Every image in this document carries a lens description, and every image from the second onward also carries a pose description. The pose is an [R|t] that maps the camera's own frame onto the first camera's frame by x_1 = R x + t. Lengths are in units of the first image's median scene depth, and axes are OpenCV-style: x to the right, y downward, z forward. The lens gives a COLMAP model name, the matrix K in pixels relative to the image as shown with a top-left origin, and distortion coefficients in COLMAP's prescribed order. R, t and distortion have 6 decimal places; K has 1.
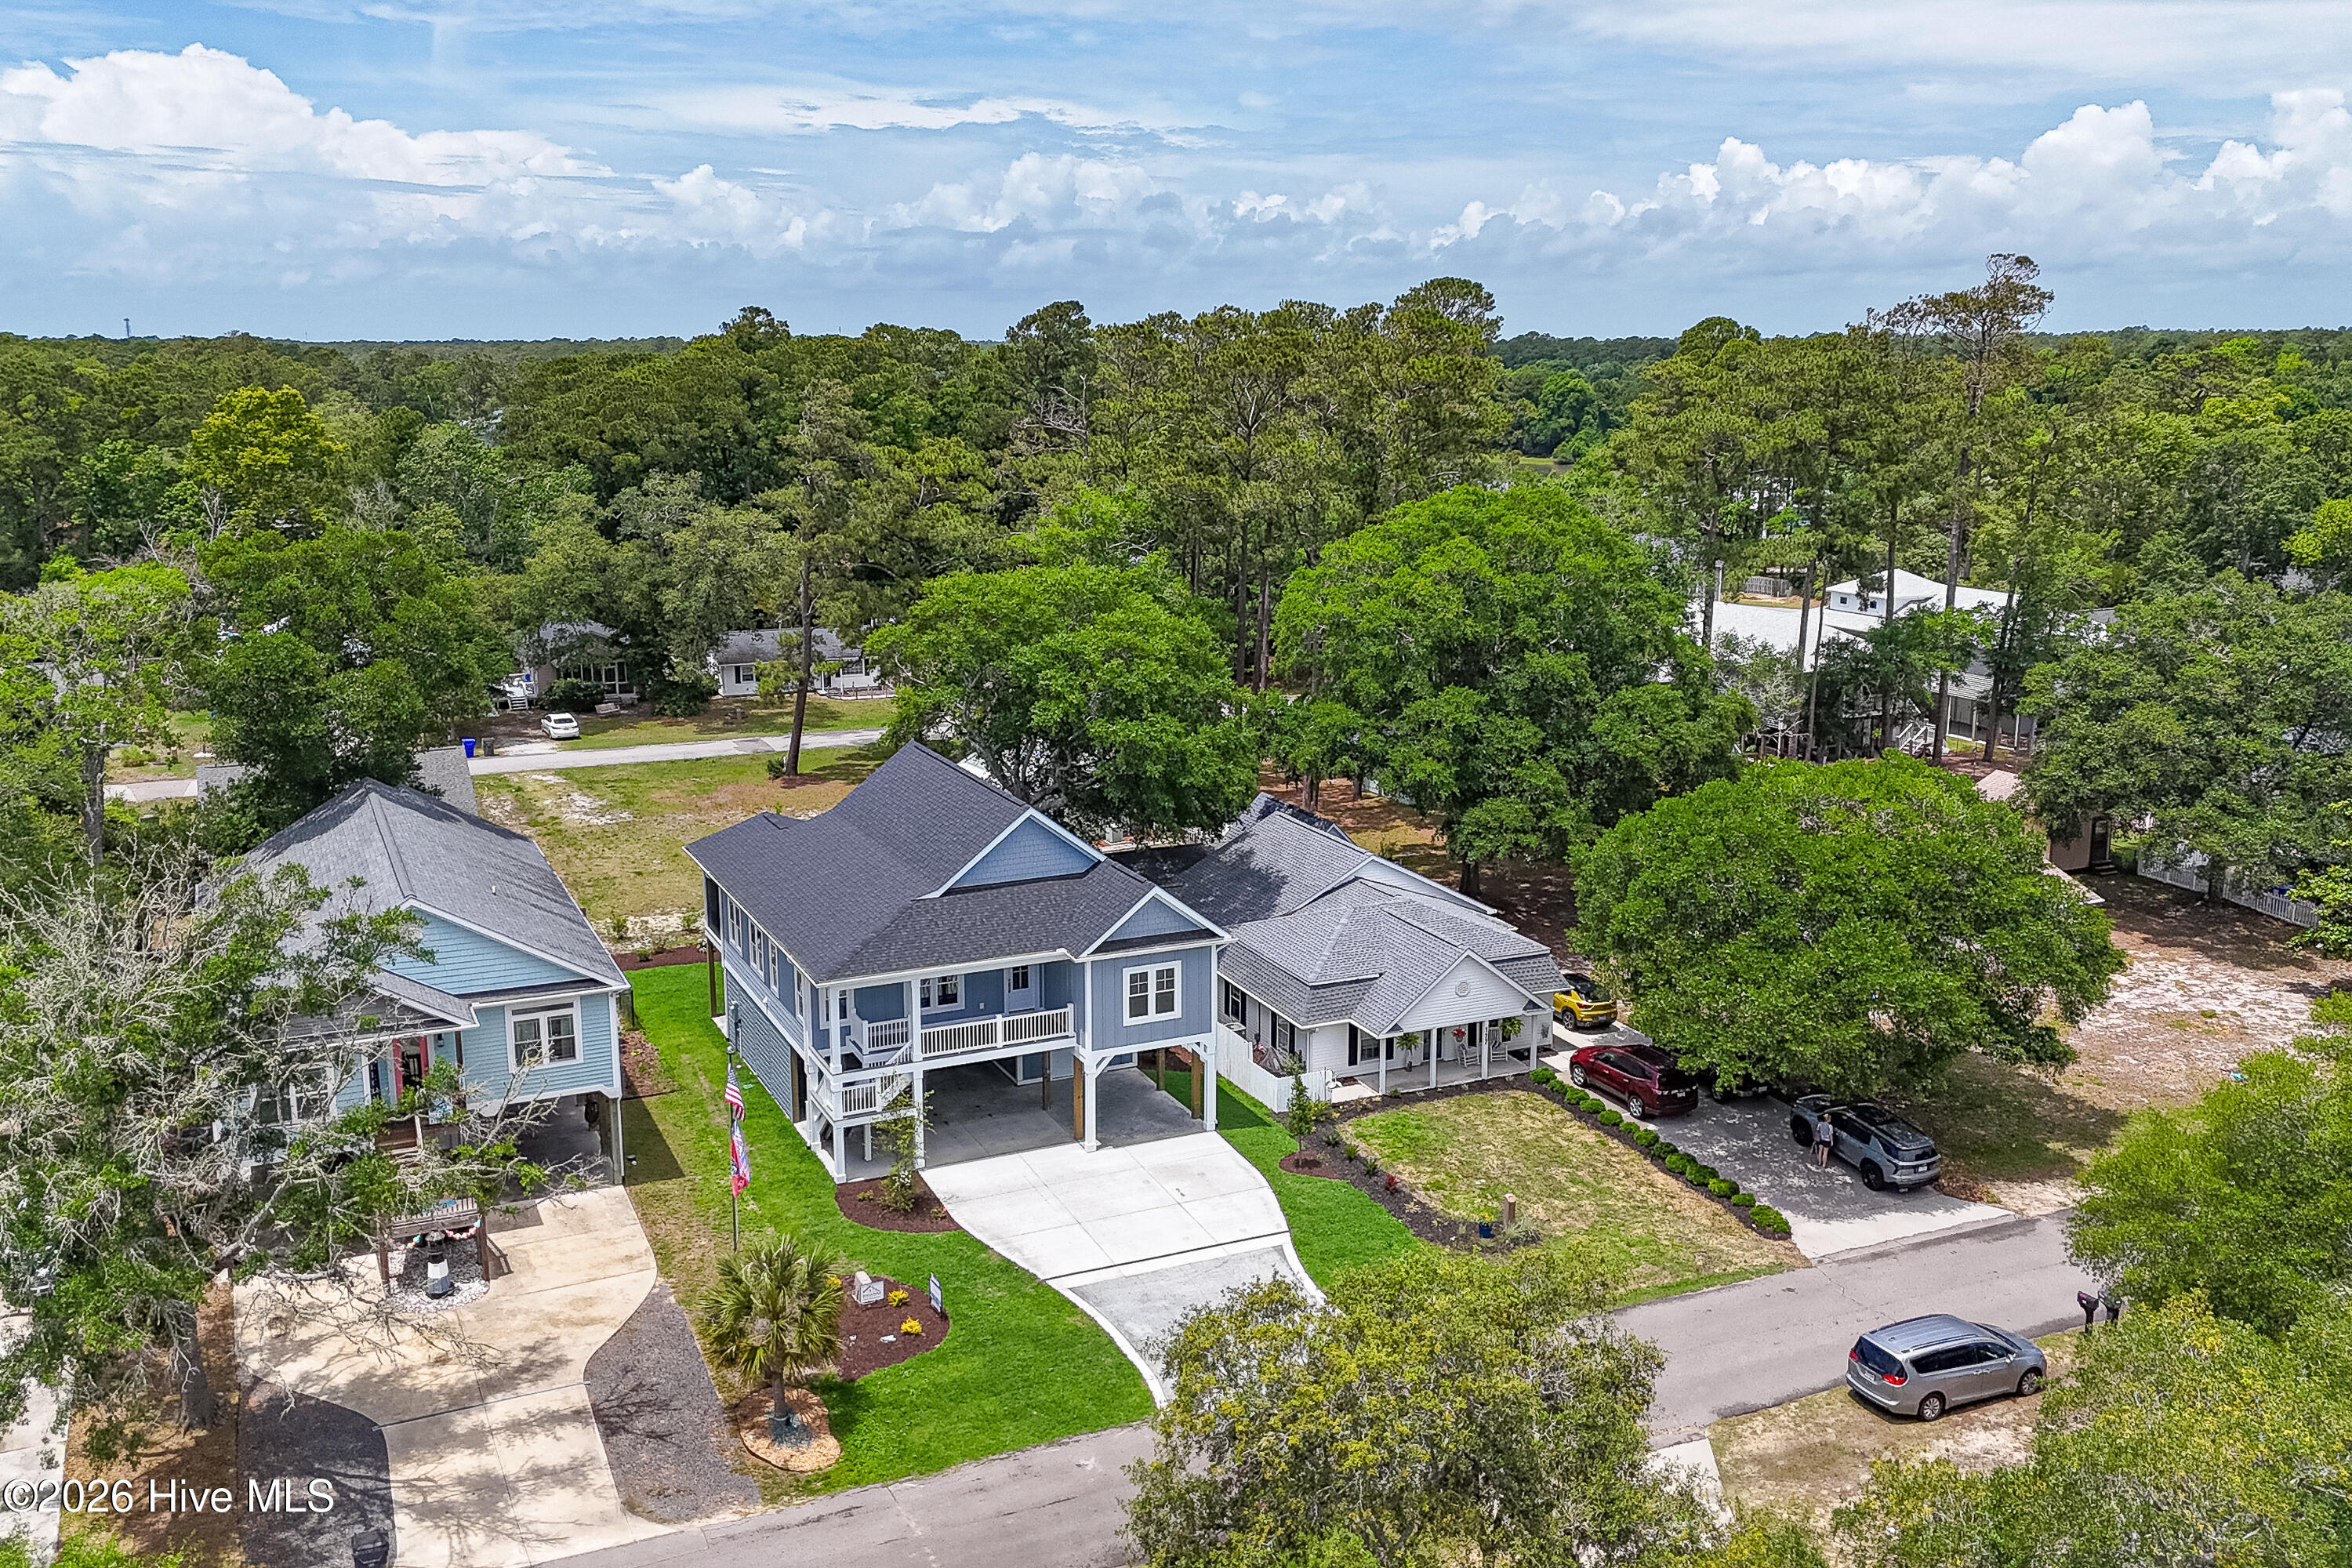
lens RADIAL K [[2052.4, 0, 1176.0], [0, 2052.4, 784.0], [0, 0, 1]] dist [0.098927, -0.139022]
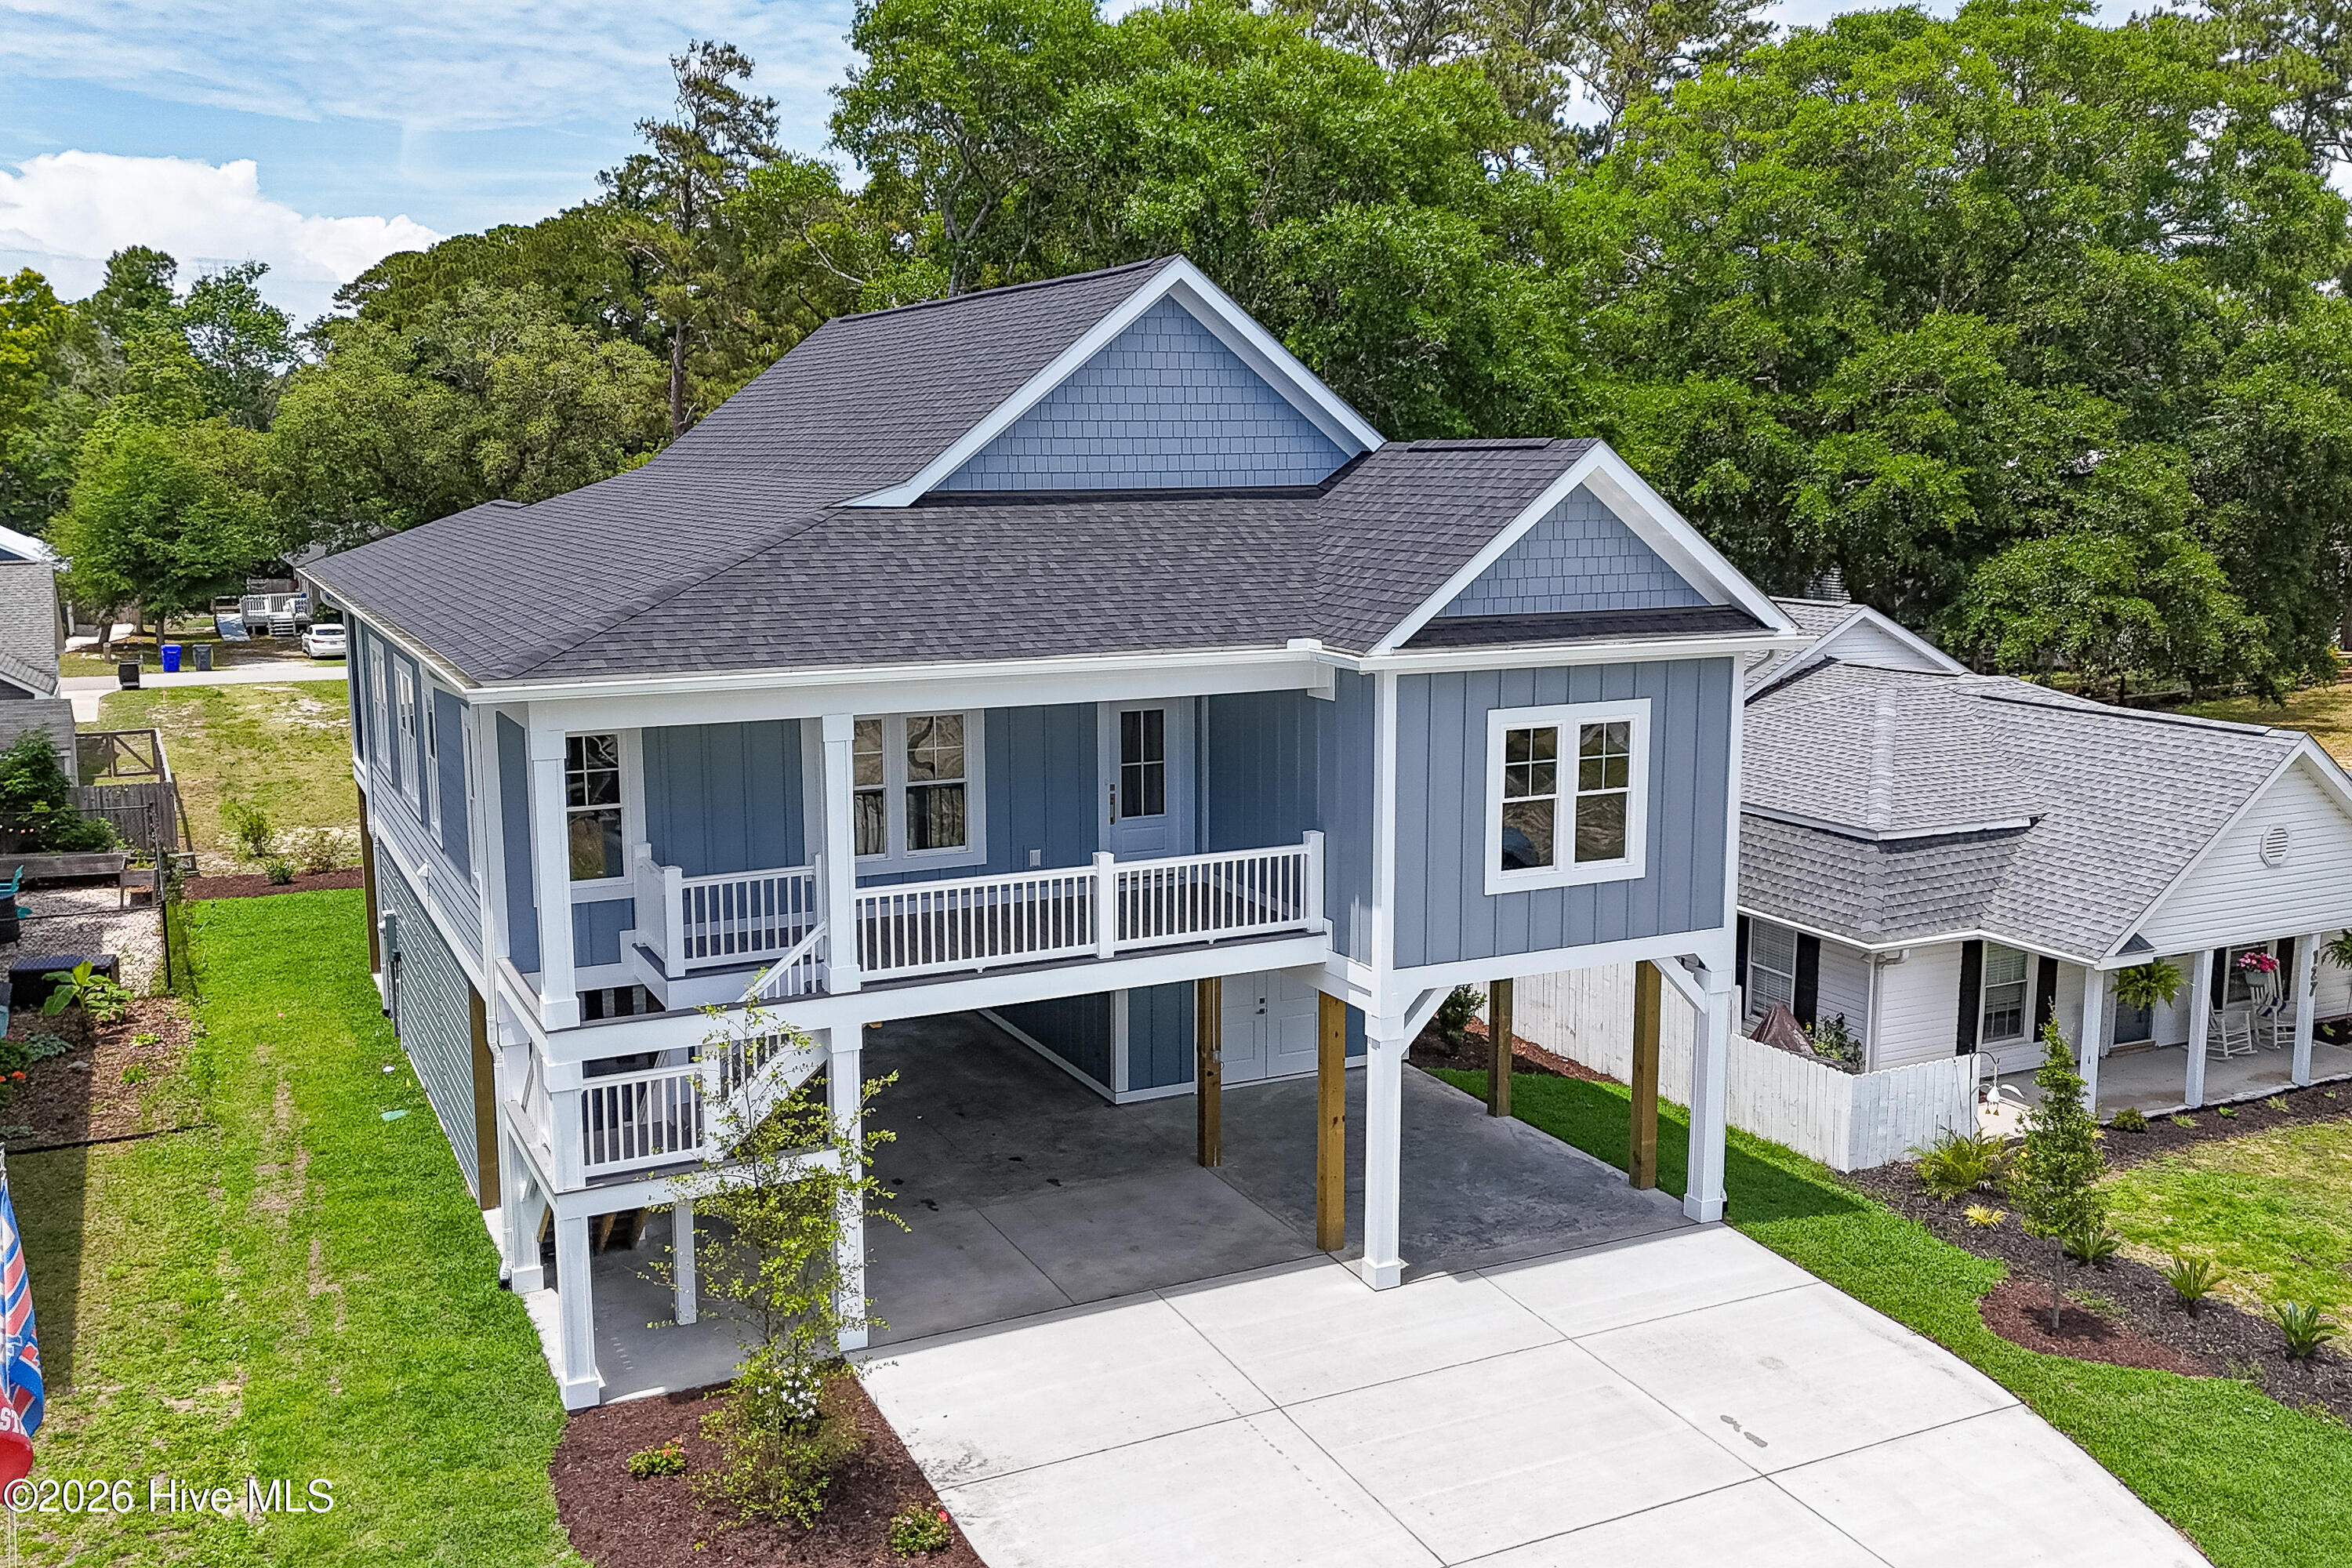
lens RADIAL K [[2071.1, 0, 1155.2], [0, 2071.1, 789.0], [0, 0, 1]] dist [0.063284, -0.055417]
pose [[0.999830, -0.005923, 0.017488, -0.081809], [0.006727, 0.998906, -0.046274, 0.114555], [-0.017195, 0.046384, 0.998776, 0.667686]]
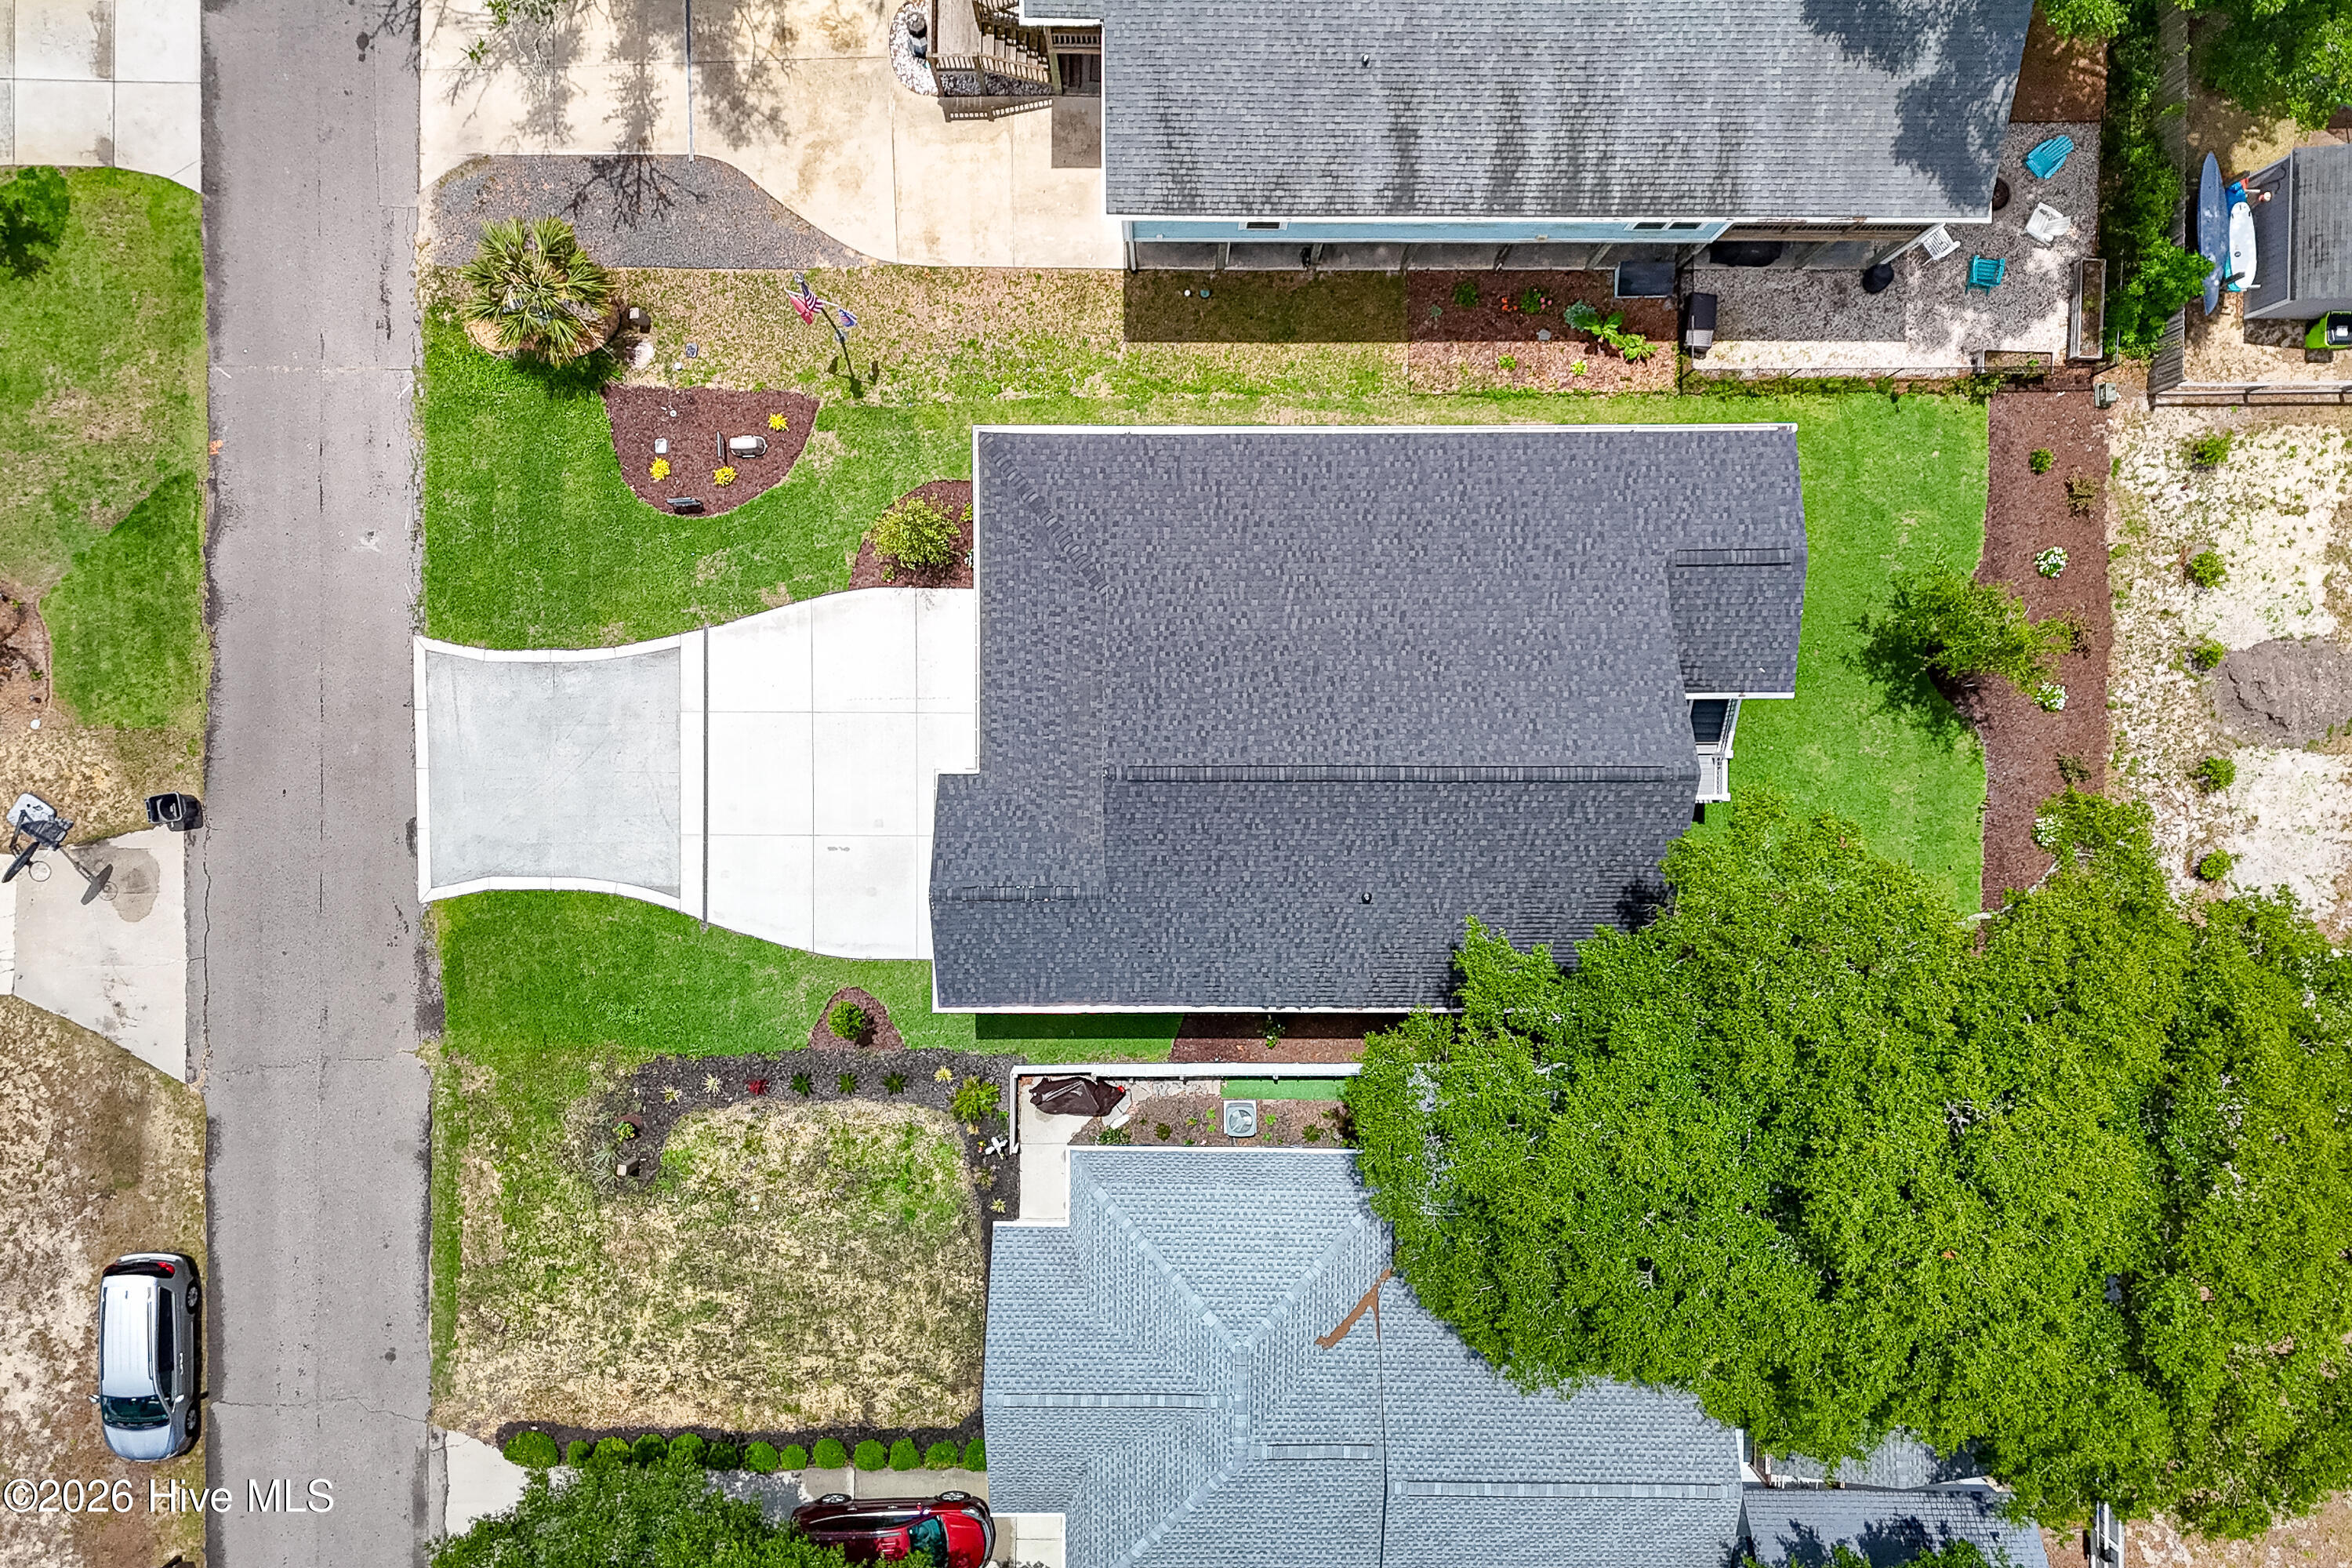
lens RADIAL K [[2071.1, 0, 1155.2], [0, 2071.1, 789.0], [0, 0, 1]] dist [0.063284, -0.055417]
pose [[-0.417169, 0.908784, -0.009051, -0.064483], [-0.191104, -0.077980, 0.978467, -0.642631], [0.888510, 0.409915, 0.206203, 0.886031]]
